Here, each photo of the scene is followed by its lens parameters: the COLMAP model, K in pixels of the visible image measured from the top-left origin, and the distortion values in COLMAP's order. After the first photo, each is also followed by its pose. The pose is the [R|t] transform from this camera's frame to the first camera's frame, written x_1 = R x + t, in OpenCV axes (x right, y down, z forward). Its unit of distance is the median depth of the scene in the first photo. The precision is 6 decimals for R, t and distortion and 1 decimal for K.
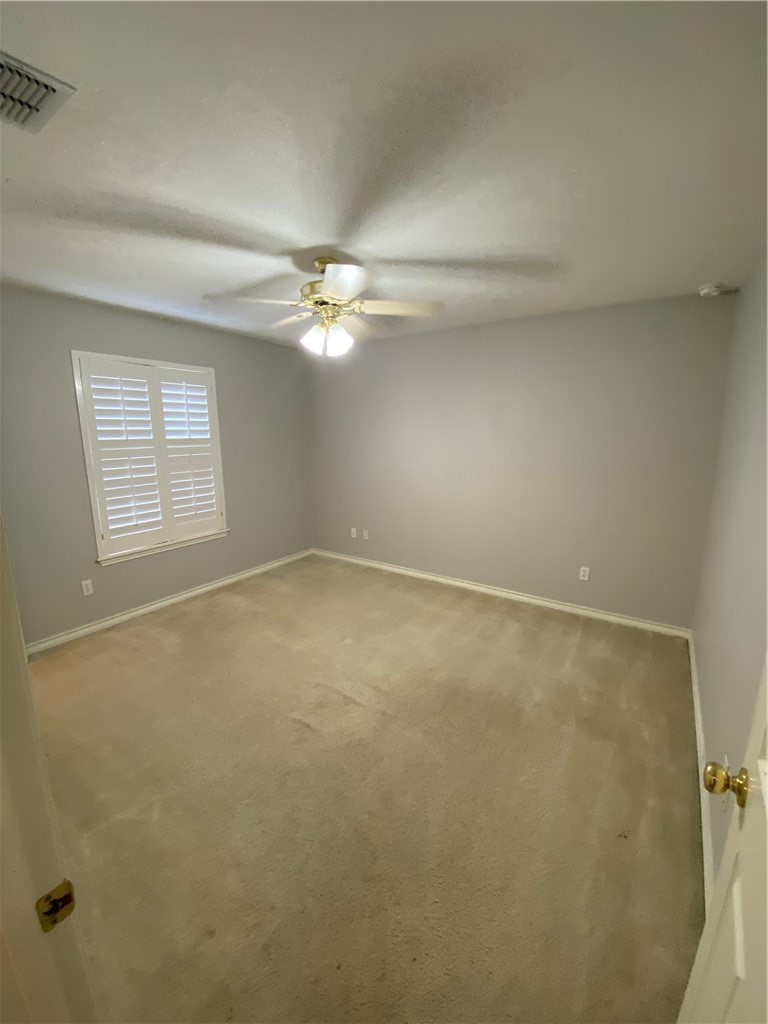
lens RADIAL K [[409.5, 0, 381.9], [0, 409.5, 514.2], [0, 0, 1]] dist [-0.033839, -0.001588]
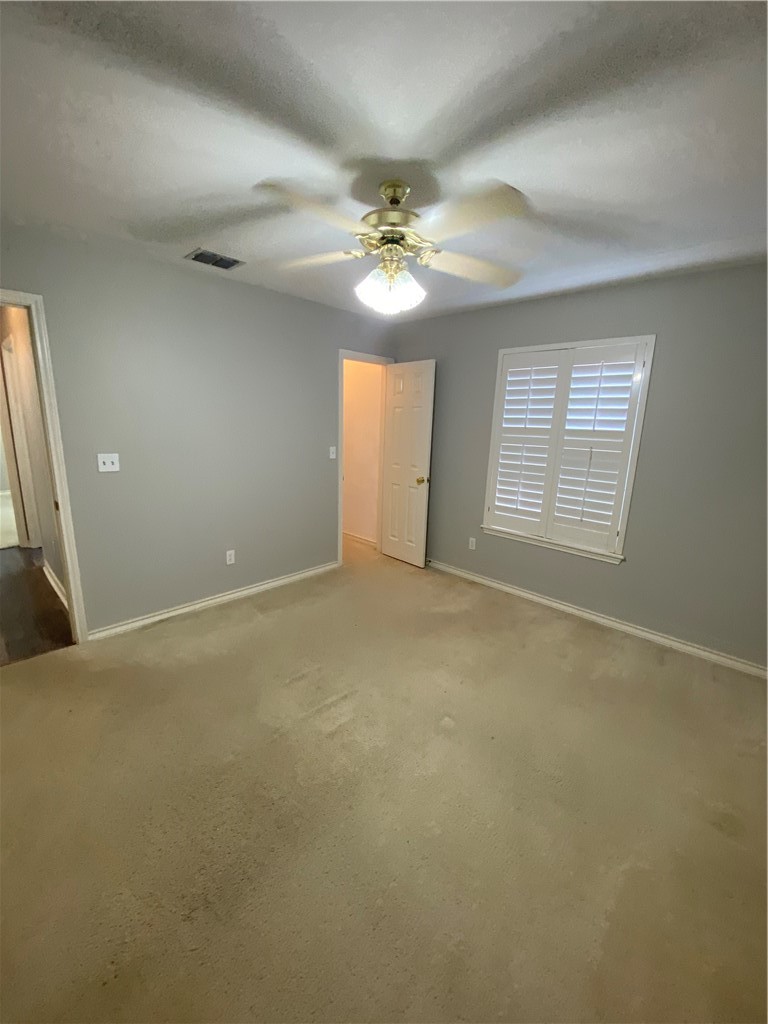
lens RADIAL K [[409.5, 0, 378.3], [0, 409.5, 512.3], [0, 0, 1]] dist [-0.033839, -0.001588]
pose [[-0.207085, 0.218265, -0.953665, 0.455076], [-0.211636, 0.941719, 0.261487, -0.158150], [0.955158, 0.255980, -0.148823, 0.779281]]
